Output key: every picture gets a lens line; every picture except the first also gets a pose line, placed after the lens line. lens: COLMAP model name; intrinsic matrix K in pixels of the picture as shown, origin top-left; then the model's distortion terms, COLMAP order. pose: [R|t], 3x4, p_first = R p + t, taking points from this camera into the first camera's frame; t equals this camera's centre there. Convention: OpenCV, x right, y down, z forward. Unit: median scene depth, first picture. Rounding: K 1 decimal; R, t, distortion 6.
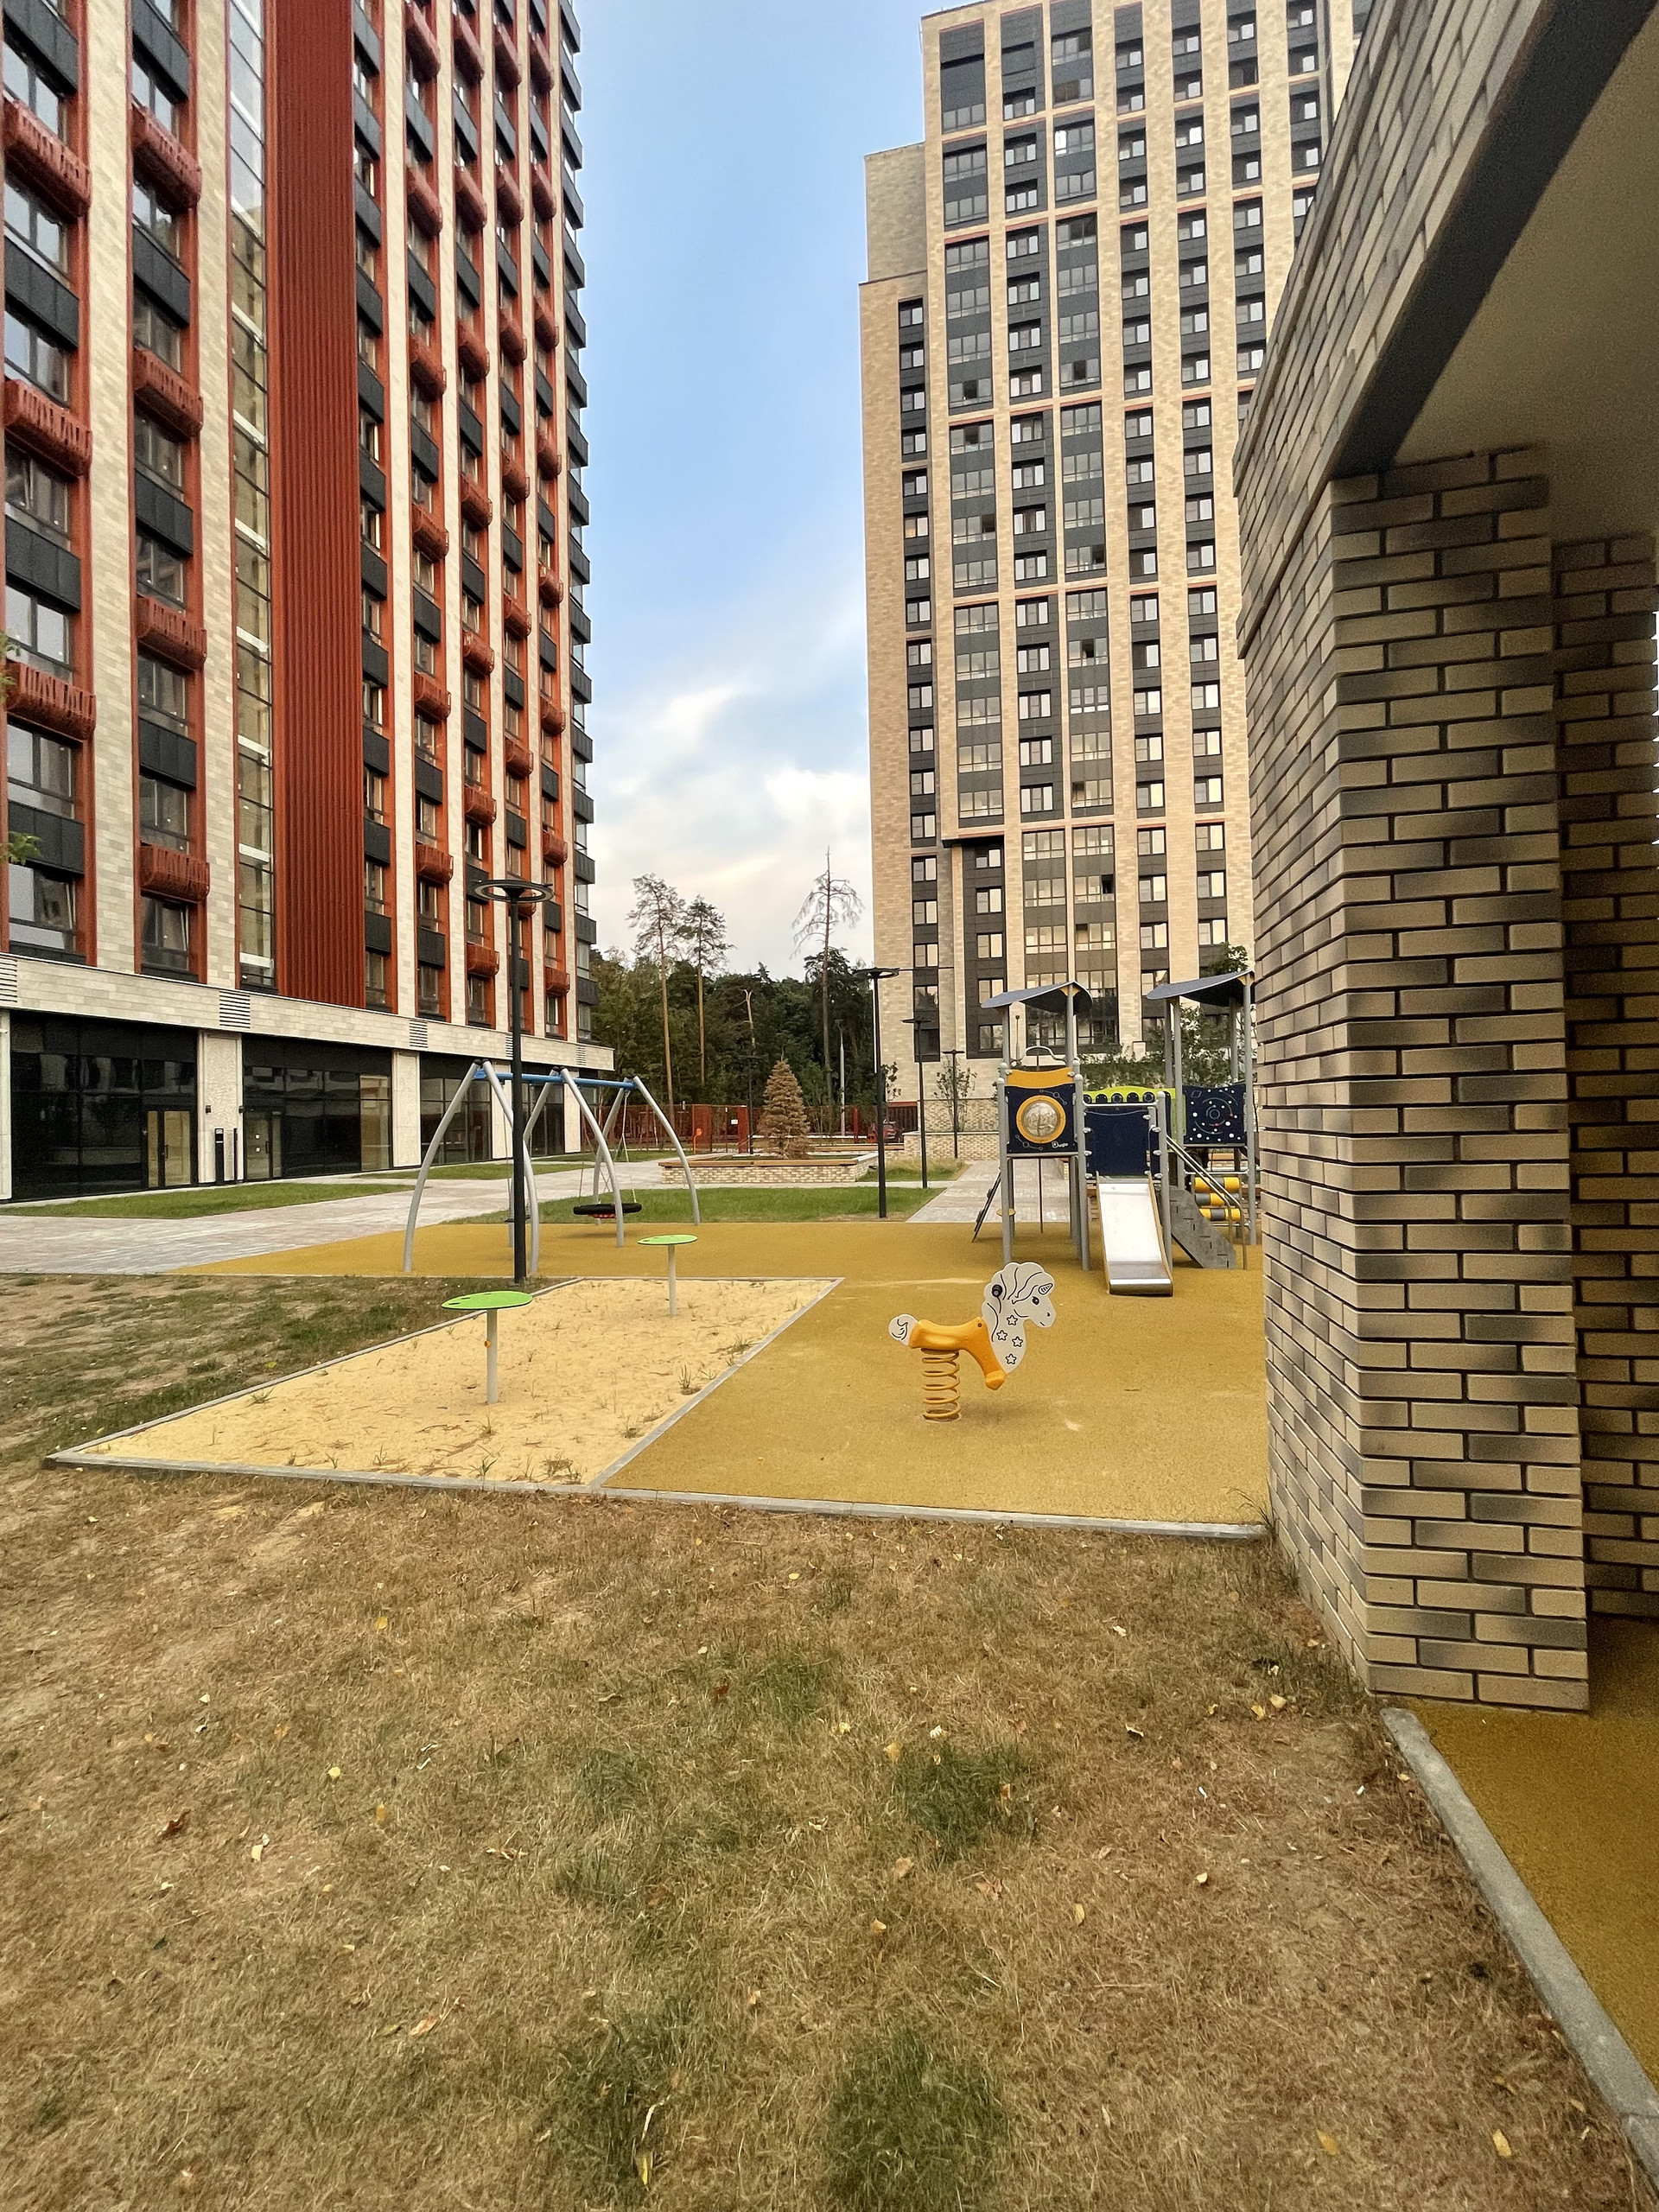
lens RADIAL K [[925.9, 0, 829.5], [0, 925.9, 1106.0], [0, 0, 1]] dist [-0.001257, 0.000078]
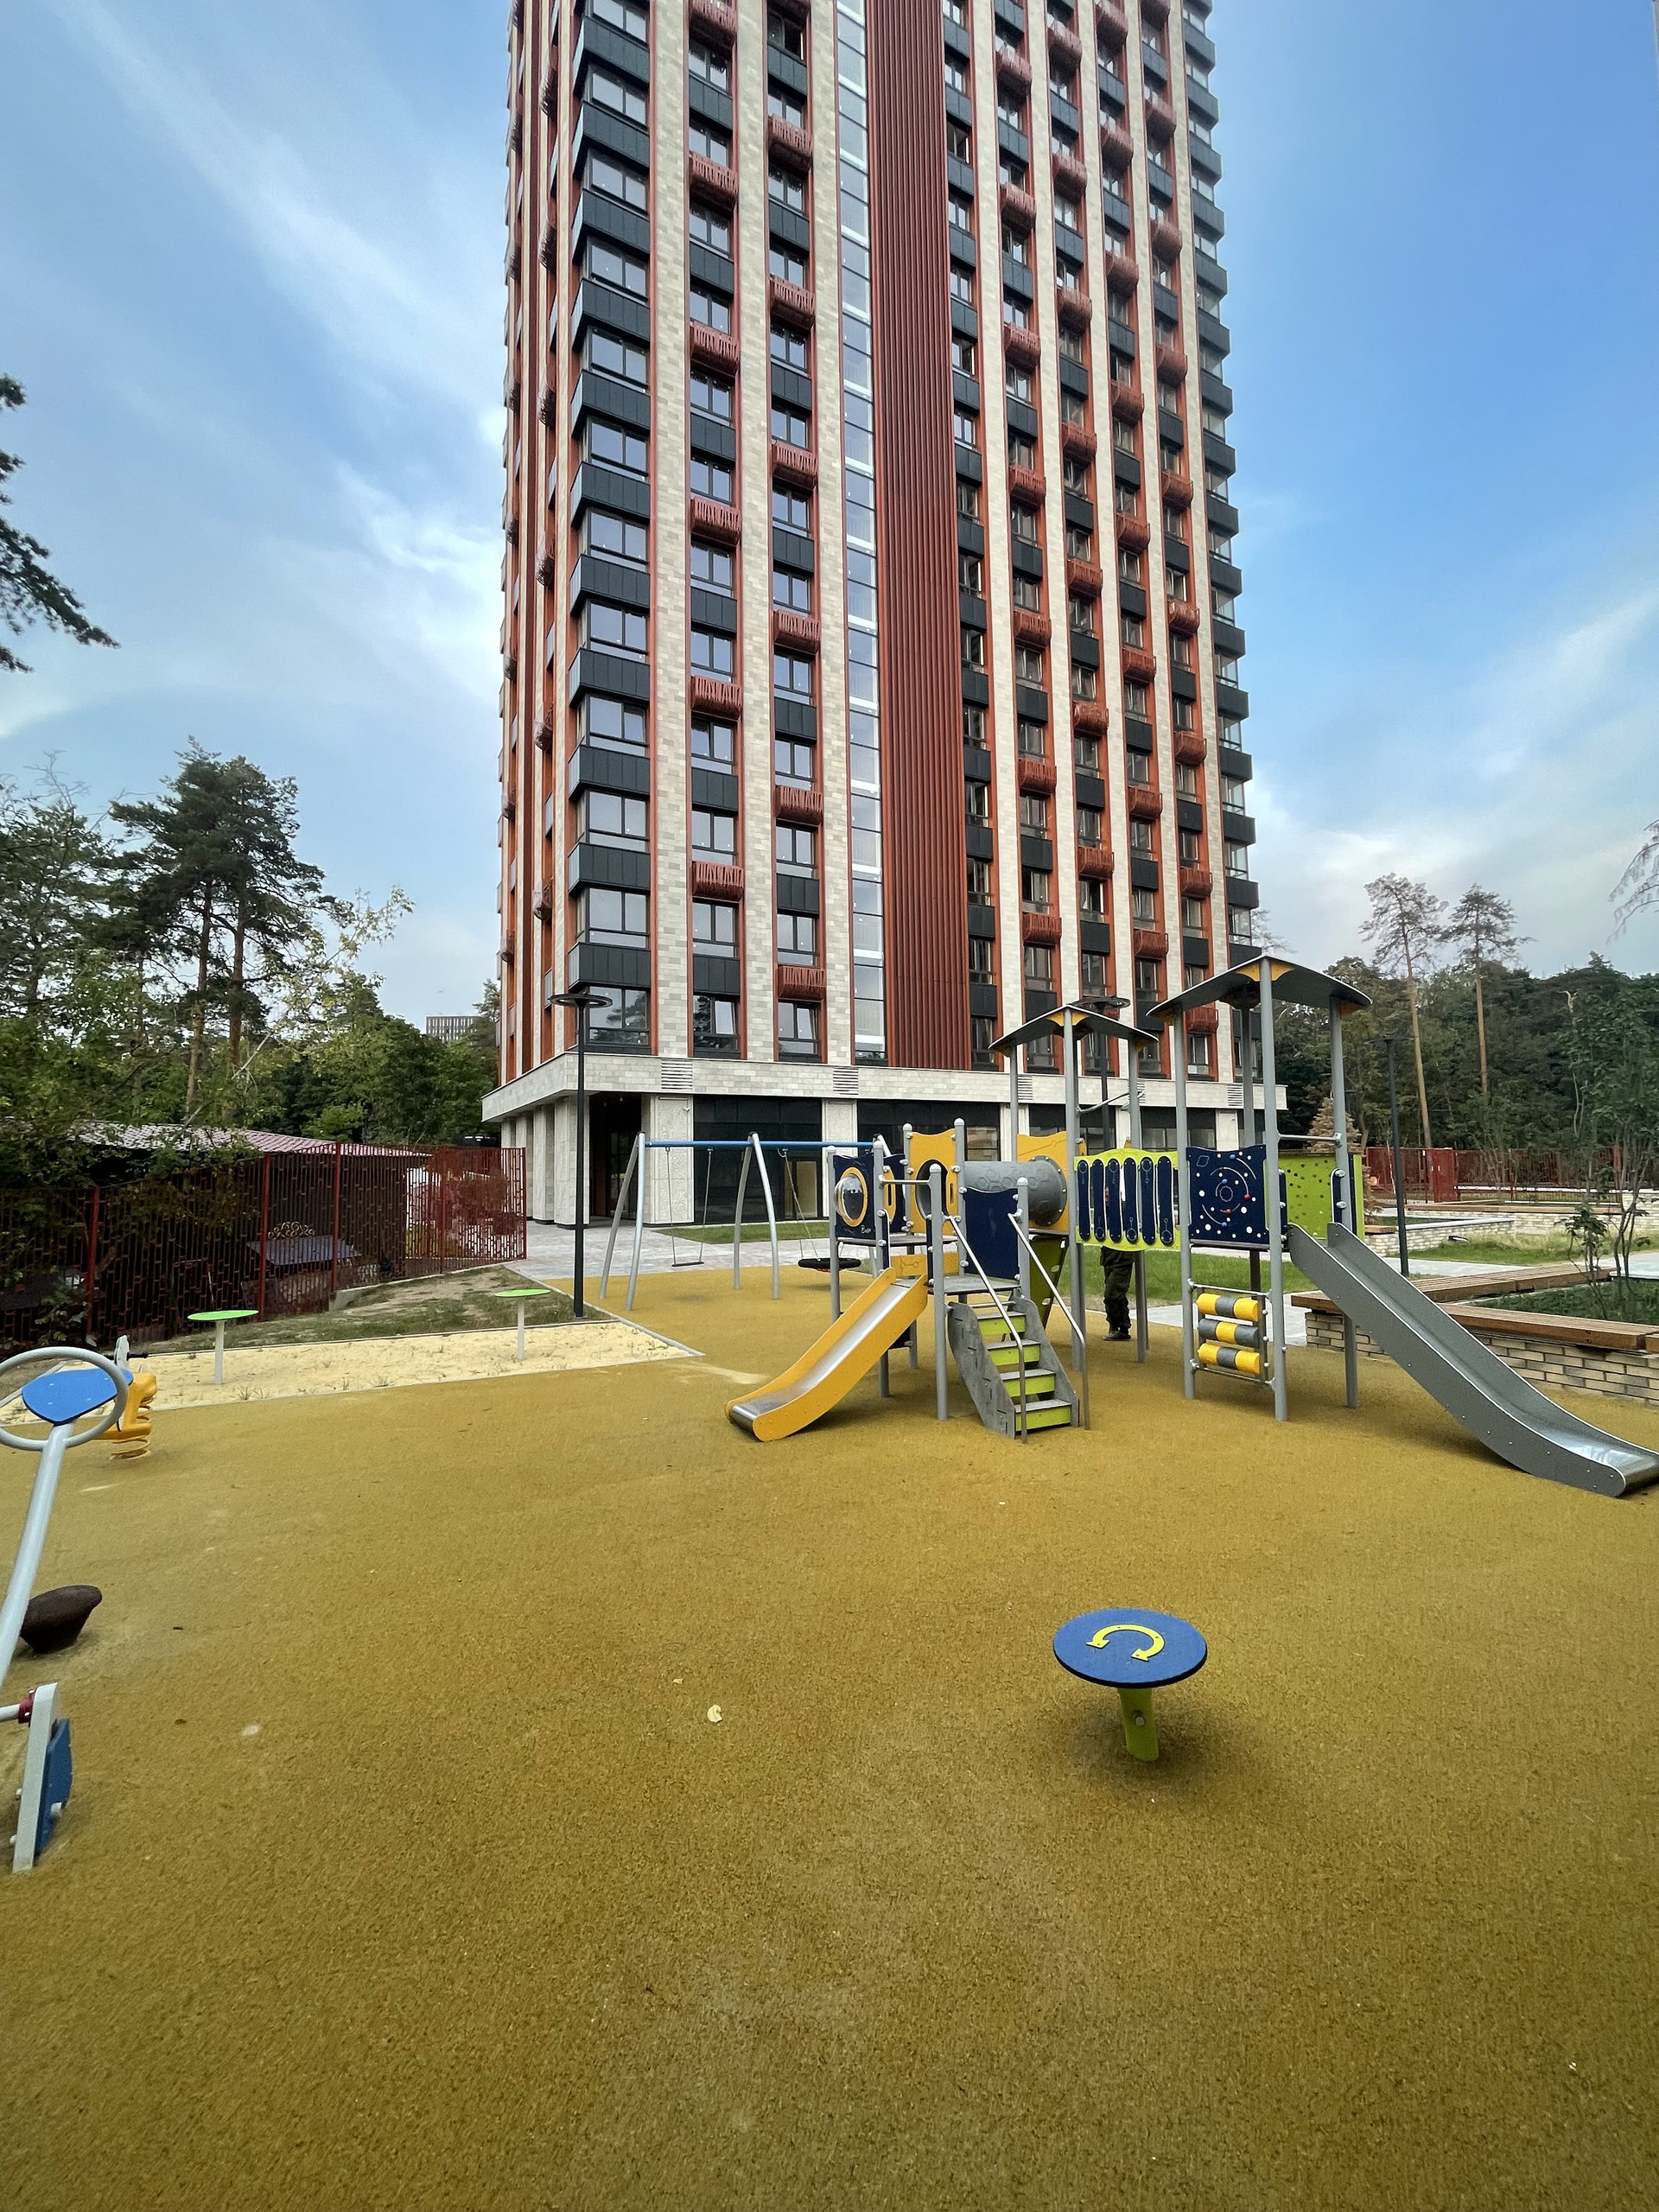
lens RADIAL K [[925.9, 0, 829.5], [0, 925.9, 1106.0], [0, 0, 1]] dist [-0.001257, 0.000078]
pose [[0.646230, -0.044525, -0.761843, 0.280922], [0.012899, 0.998791, -0.047431, -0.009328], [0.763034, 0.020824, 0.646023, 0.153605]]
